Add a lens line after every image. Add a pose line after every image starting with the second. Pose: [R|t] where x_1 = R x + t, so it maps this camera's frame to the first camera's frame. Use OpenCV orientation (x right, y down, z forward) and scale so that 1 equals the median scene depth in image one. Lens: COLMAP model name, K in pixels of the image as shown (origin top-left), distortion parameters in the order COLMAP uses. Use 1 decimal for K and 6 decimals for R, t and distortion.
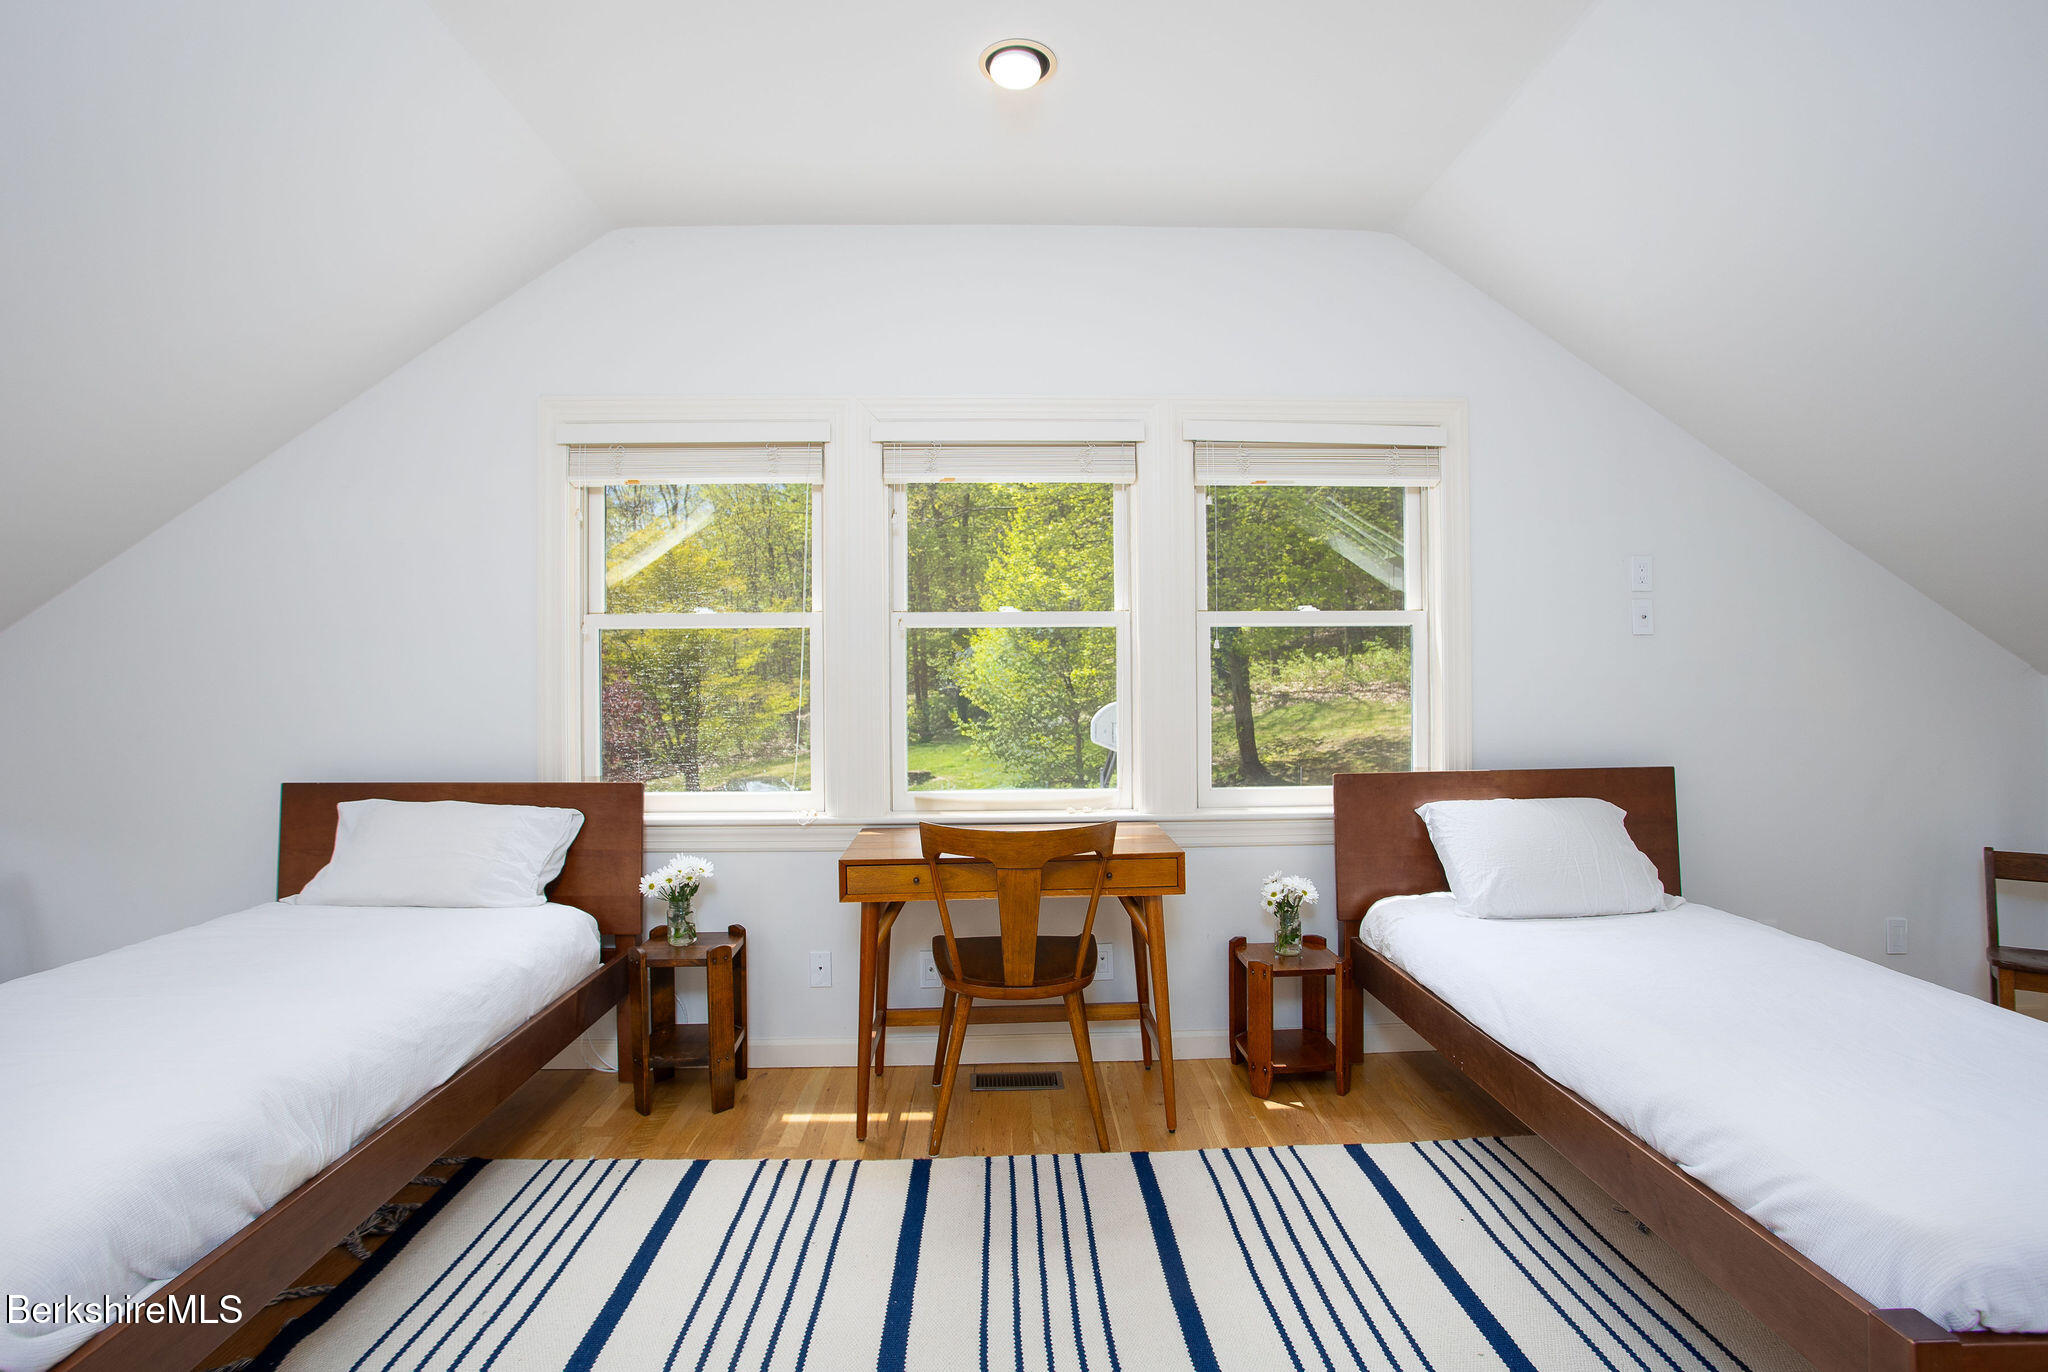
lens RADIAL K [[1011.8, 0, 1024.0], [0, 1011.8, 686.0], [0, 0, 1]] dist [-0.002003, -0.000146]
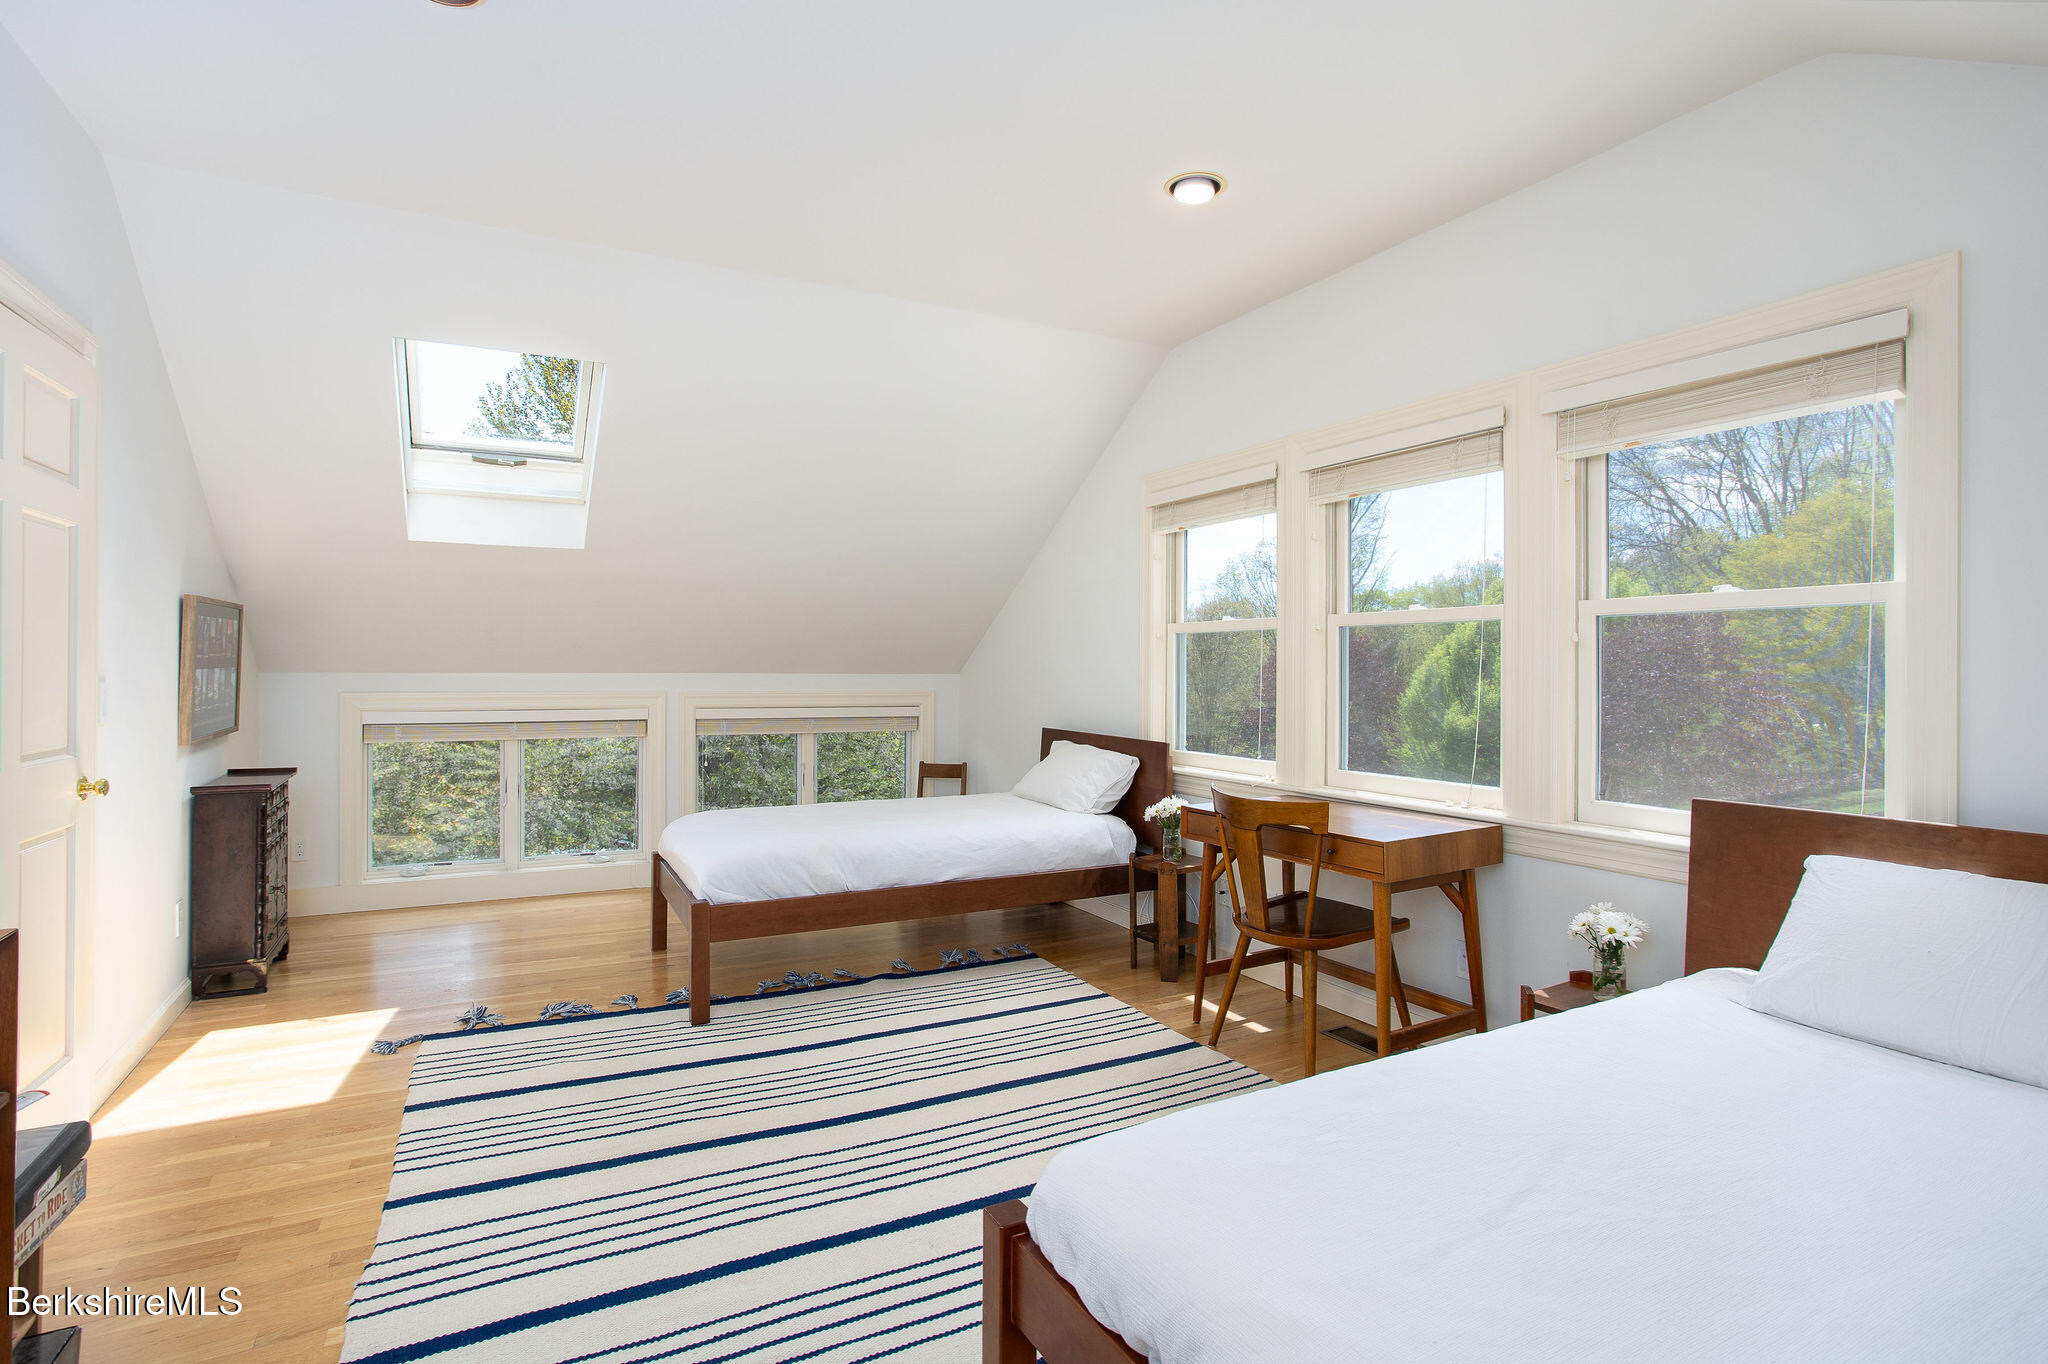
lens RADIAL K [[1084.9, 0, 1024.0], [0, 1084.9, 682.0], [0, 0, 1]] dist [-0.000547, 0.000799]
pose [[0.443182, 0.021079, -0.896184, 0.872534], [-0.010852, 0.999776, 0.018149, -0.015325], [0.896366, 0.001683, 0.443311, 0.149428]]
